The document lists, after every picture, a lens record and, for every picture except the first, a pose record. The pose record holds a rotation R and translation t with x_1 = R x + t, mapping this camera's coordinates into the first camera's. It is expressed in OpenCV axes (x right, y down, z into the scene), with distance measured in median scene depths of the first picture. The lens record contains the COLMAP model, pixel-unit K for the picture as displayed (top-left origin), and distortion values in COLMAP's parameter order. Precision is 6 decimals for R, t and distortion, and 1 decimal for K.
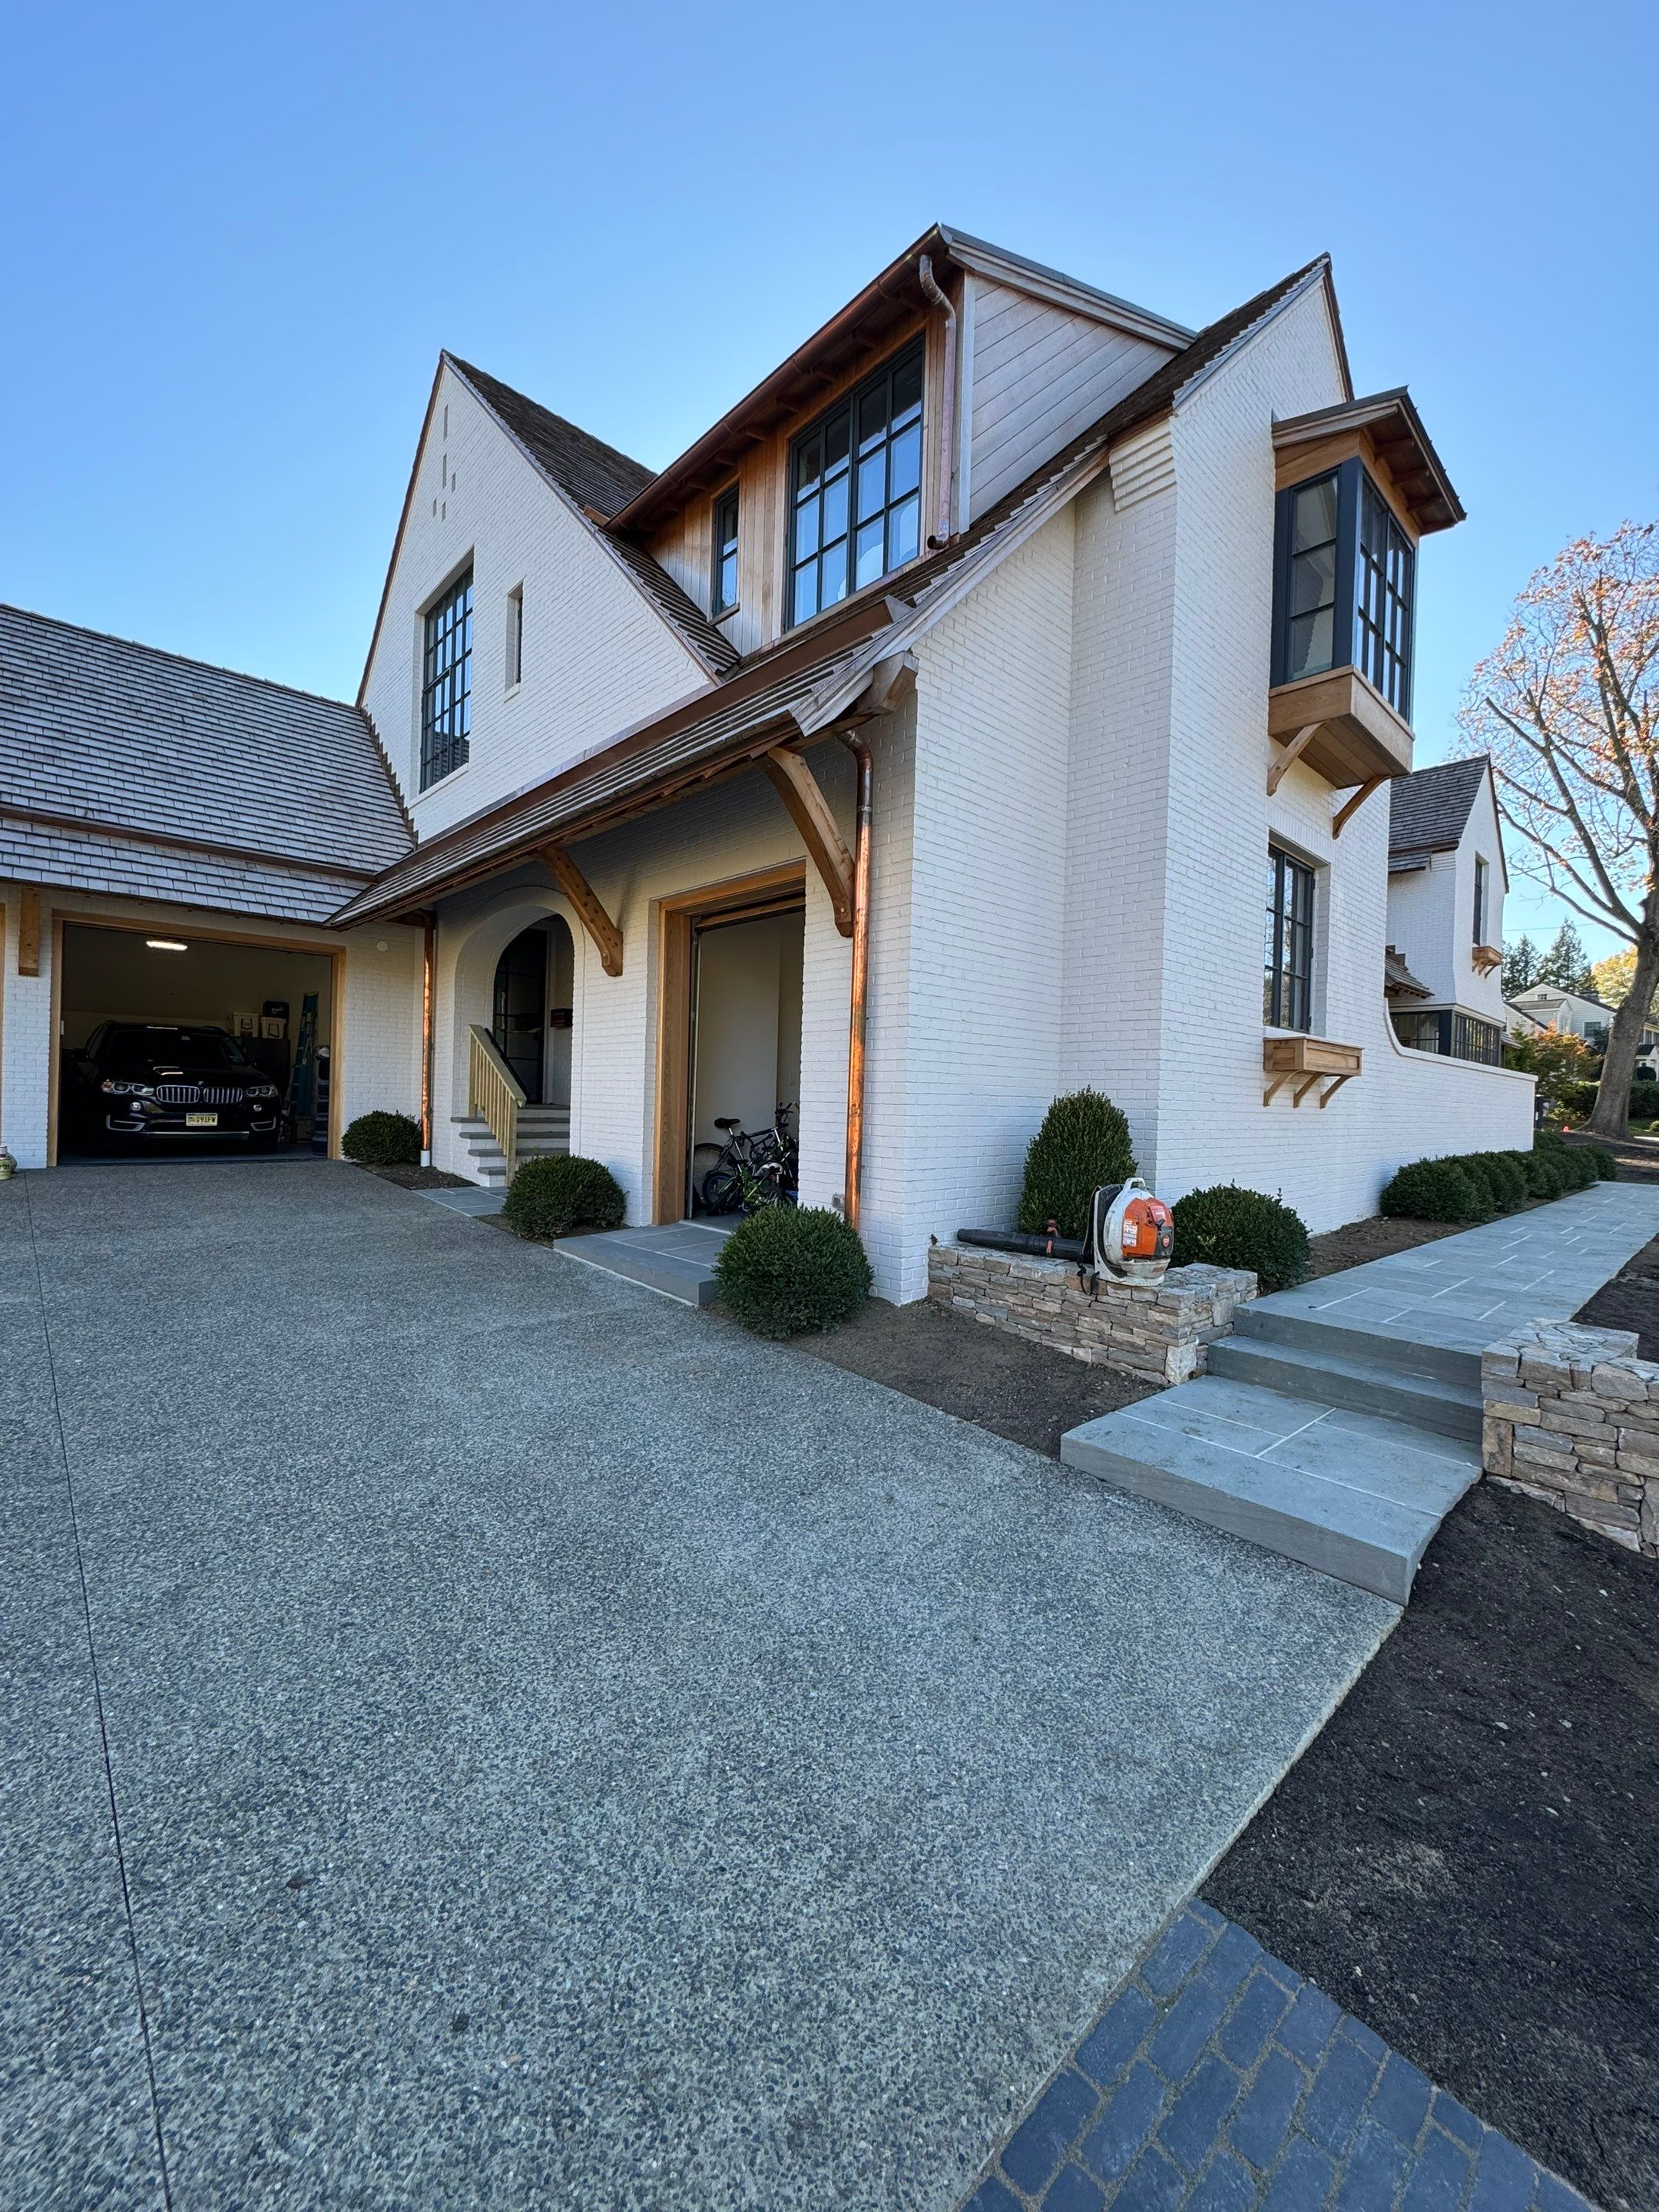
lens RADIAL K [[877.3, 0, 821.0], [0, 877.3, 1107.4], [0, 0, 1]] dist [0.000603, 0.000079]
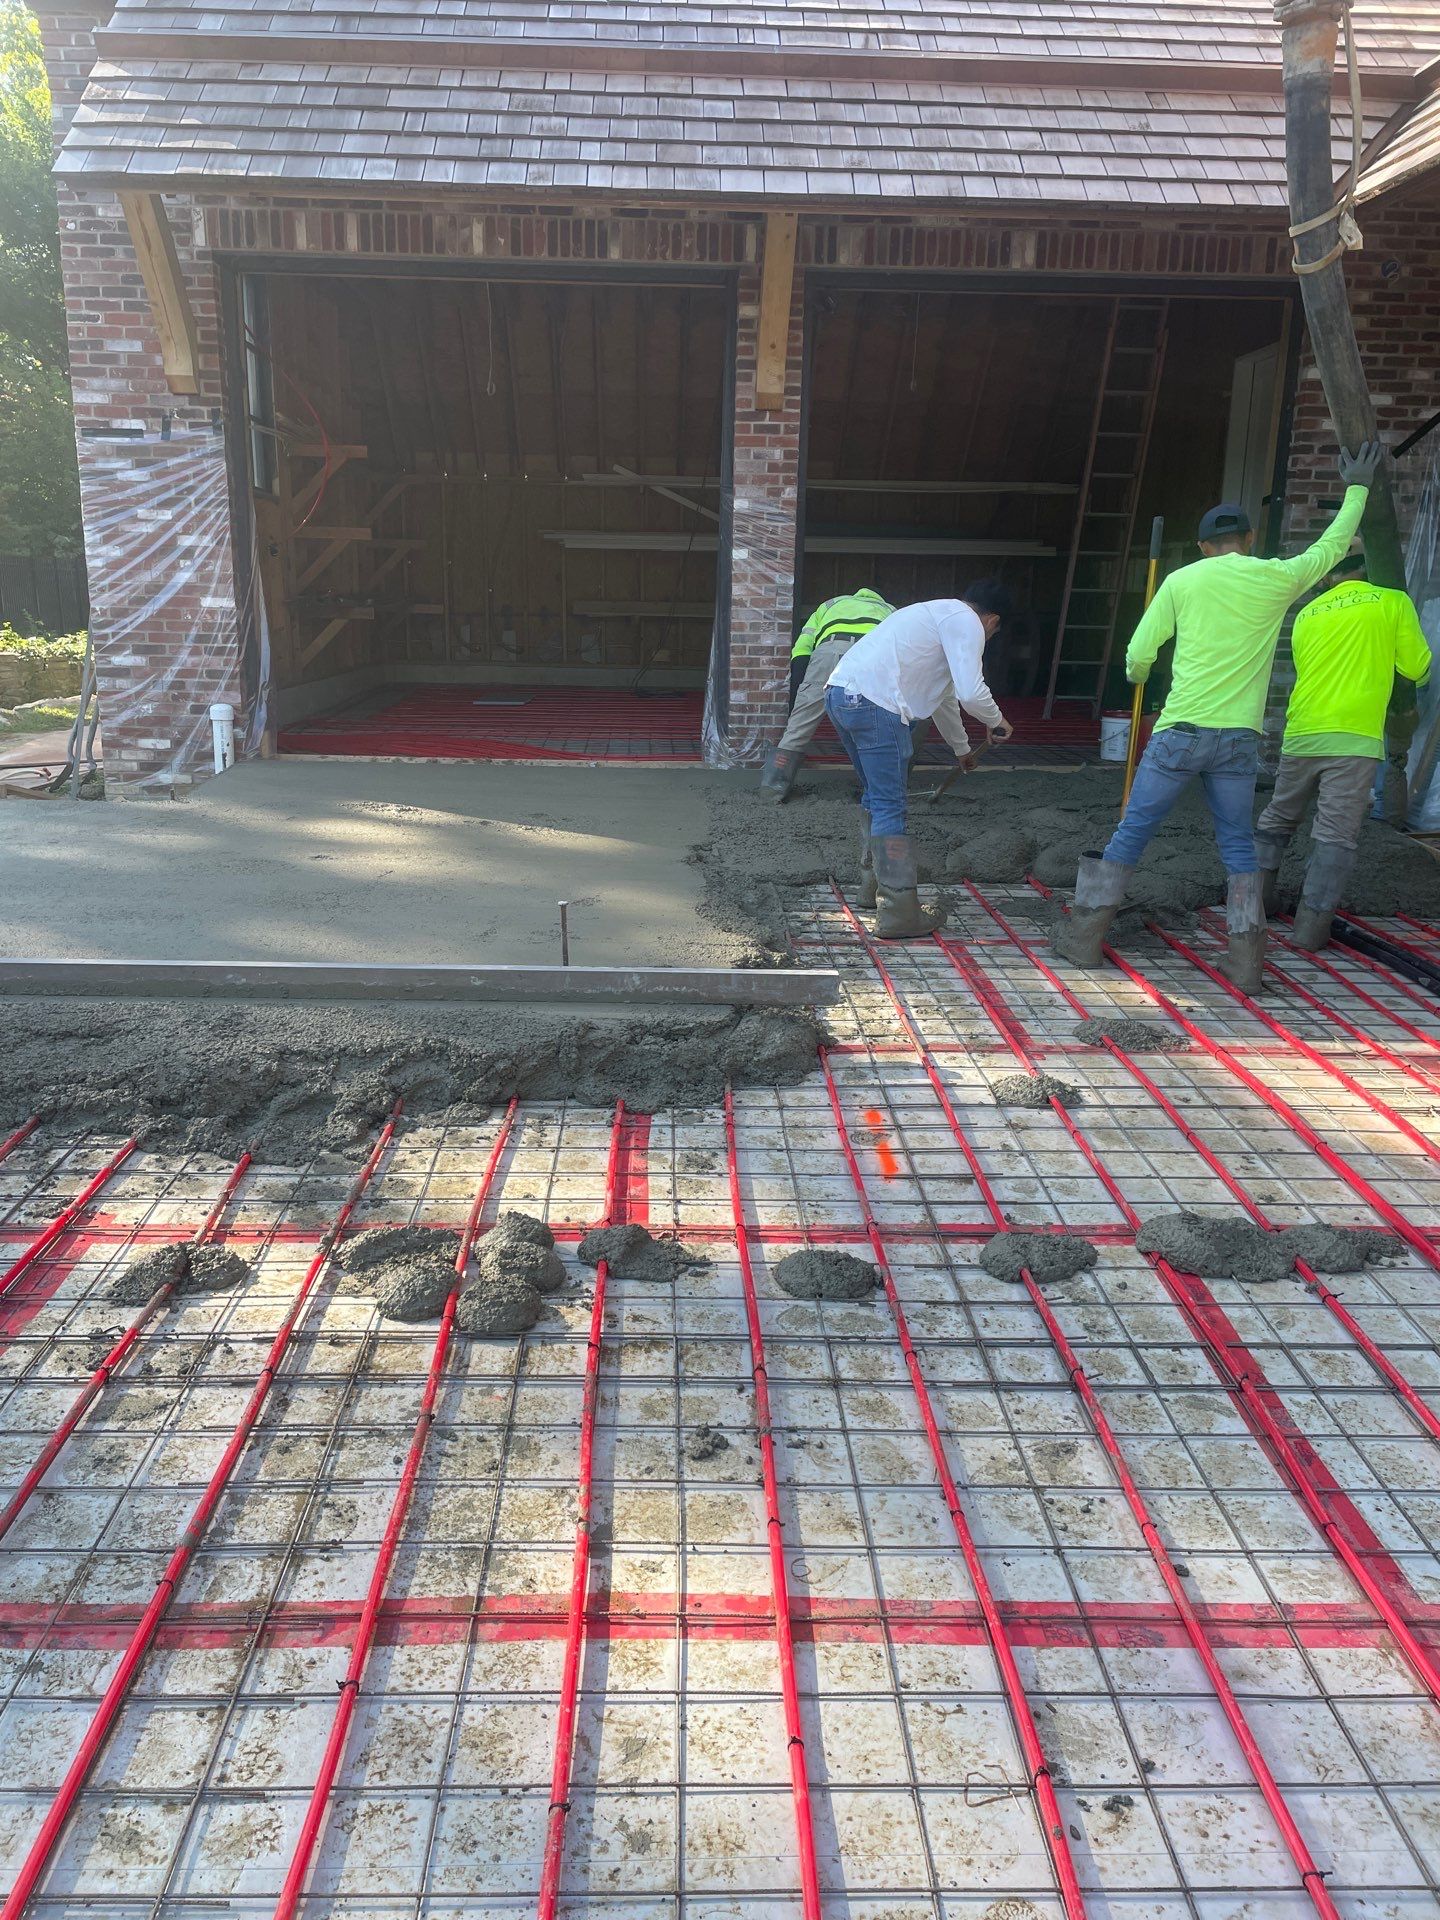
lens RADIAL K [[1448.1, 0, 705.3], [0, 1448.1, 928.1], [0, 0, 1]] dist [0.093325, -0.121841]
pose [[0.751960, 0.132121, -0.645832, -0.294417], [0.001043, 0.979470, 0.201589, -0.019204], [0.659208, -0.152261, 0.736385, 0.251907]]
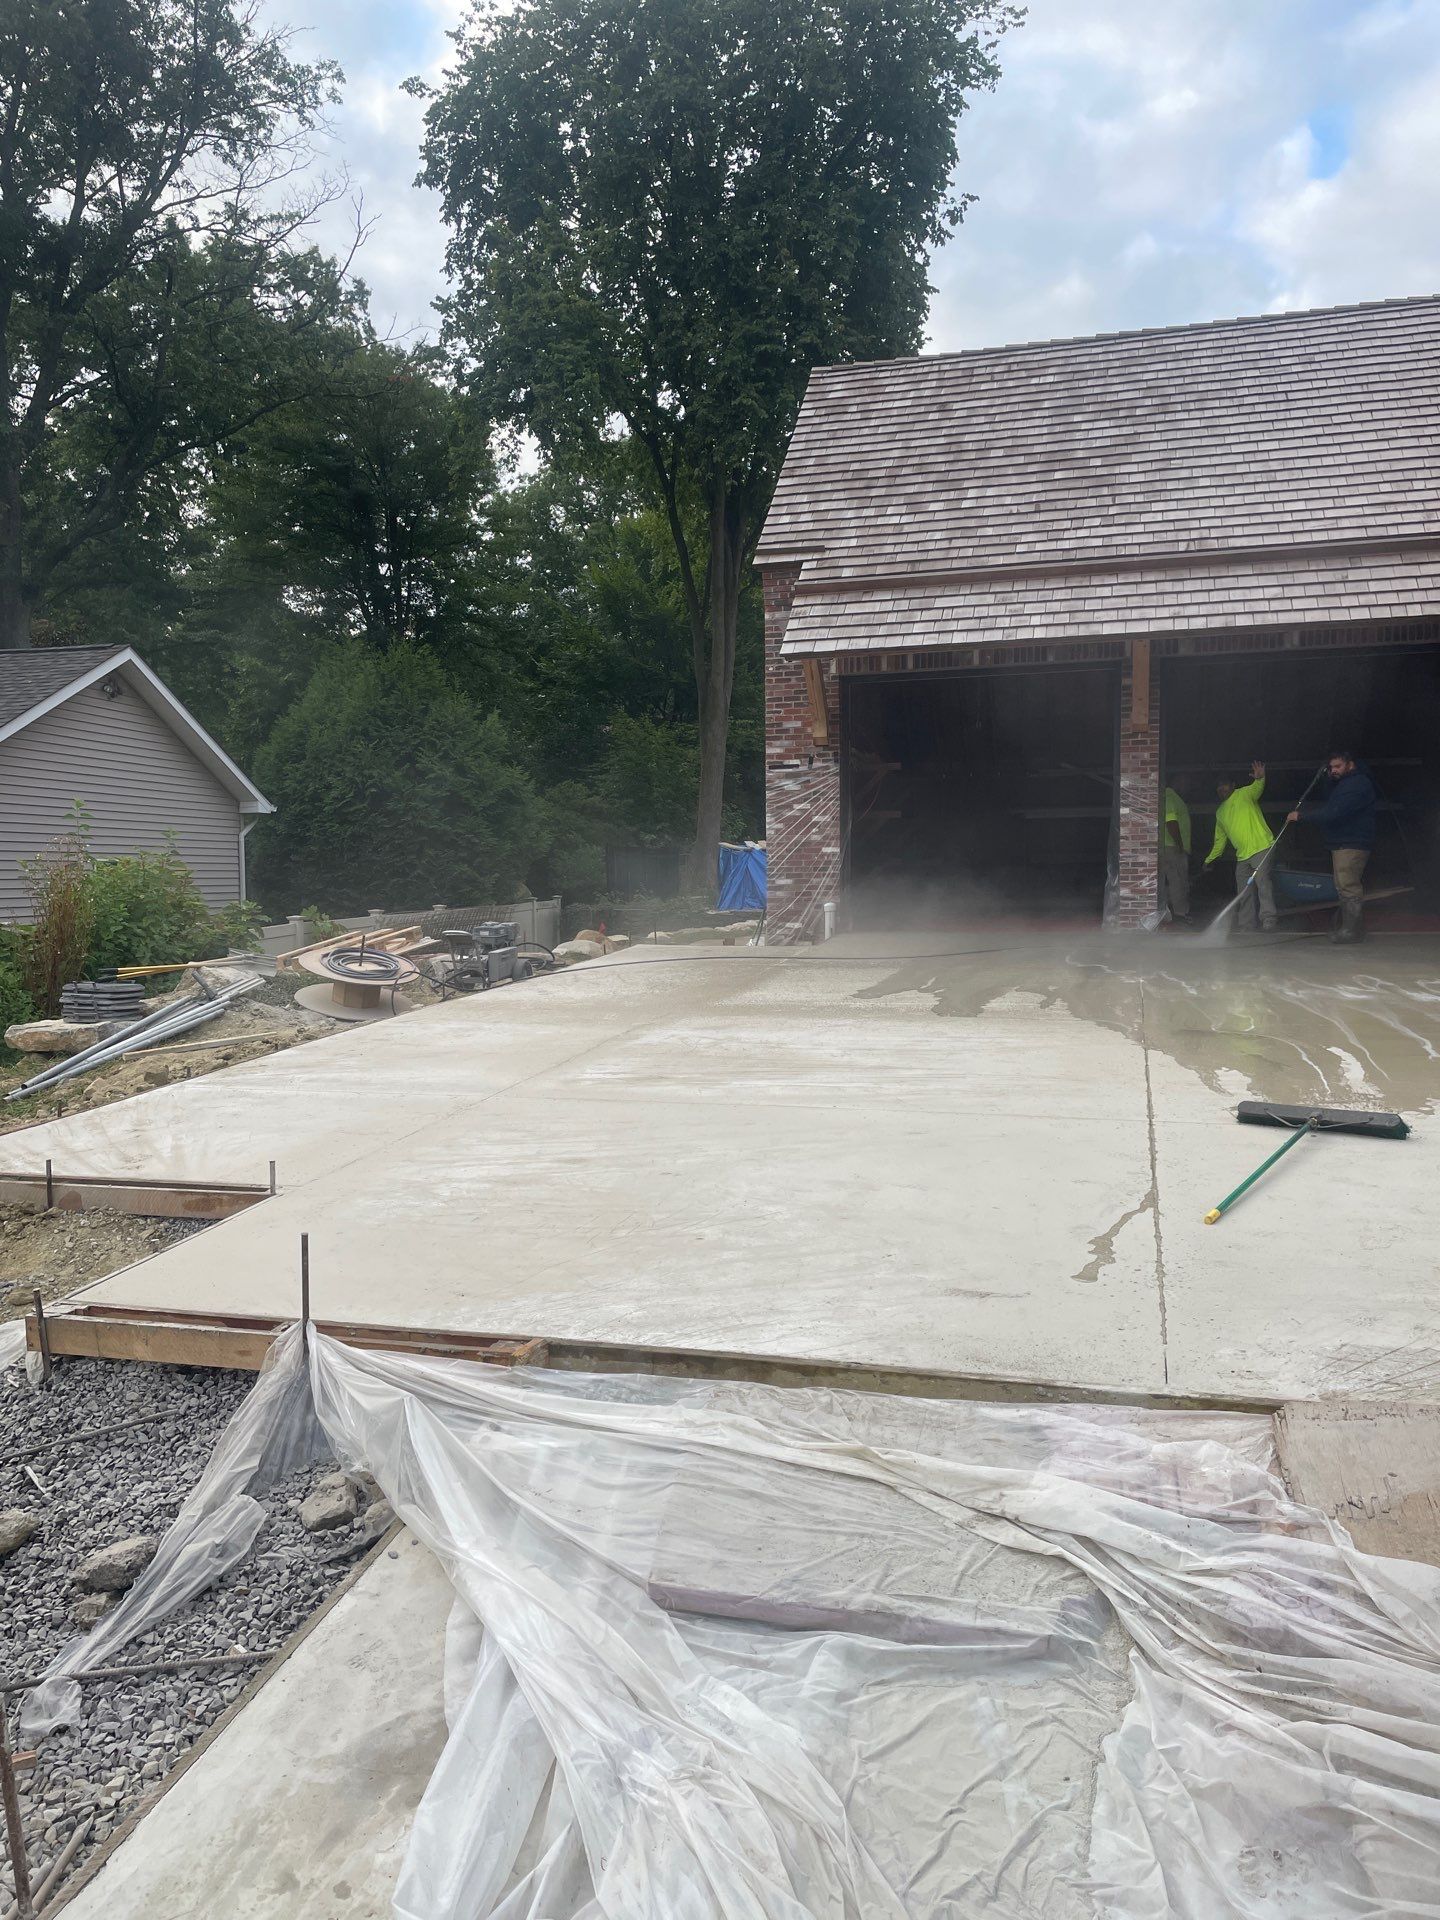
lens RADIAL K [[1458.5, 0, 664.1], [0, 1458.5, 965.0], [0, 0, 1]] dist [0.098176, -0.223404]
pose [[0.485182, 0.016450, -0.874258, 0.228361], [0.019118, 0.999384, 0.029415, 0.042216], [0.874204, -0.030985, 0.484569, -0.216844]]
